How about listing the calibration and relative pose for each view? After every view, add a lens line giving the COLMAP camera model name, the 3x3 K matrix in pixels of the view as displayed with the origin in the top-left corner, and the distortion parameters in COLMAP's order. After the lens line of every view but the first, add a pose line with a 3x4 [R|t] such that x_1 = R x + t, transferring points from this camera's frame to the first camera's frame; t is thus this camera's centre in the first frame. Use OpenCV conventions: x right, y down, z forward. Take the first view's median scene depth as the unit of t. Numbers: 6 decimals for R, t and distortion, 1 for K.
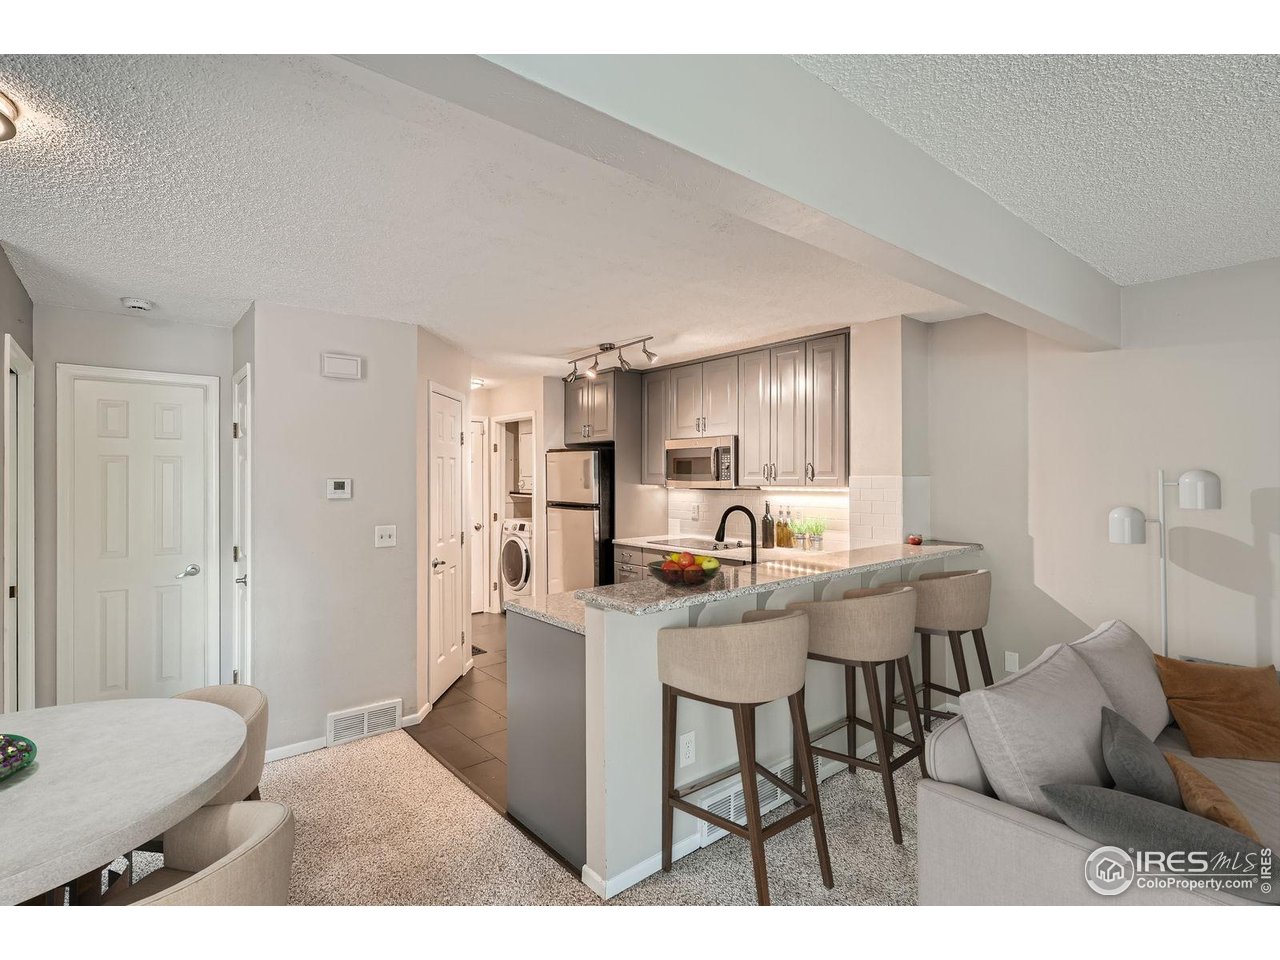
lens RADIAL K [[590.6, 0, 647.0], [0, 590.6, 481.8], [0, 0, 1]] dist [0.000884, 0.000320]
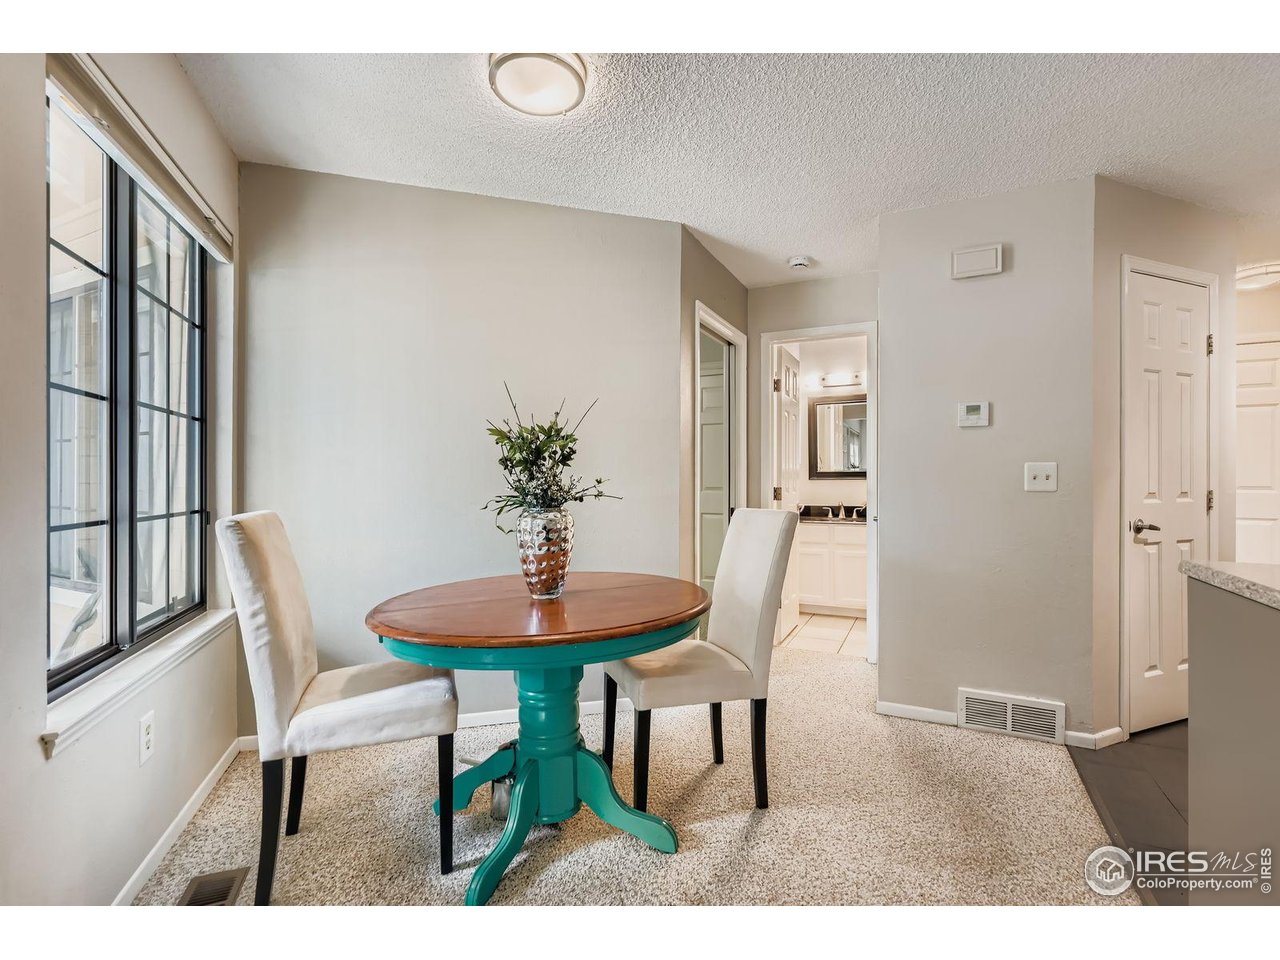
lens RADIAL K [[590.6, 0, 644.1], [0, 590.6, 477.9], [0, 0, 1]] dist [0.000884, 0.000320]
pose [[0.401858, -0.000165, -0.915702, 0.036533], [0.005791, 0.999980, 0.002361, 0.090578], [0.915684, -0.006252, 0.401851, 0.251761]]
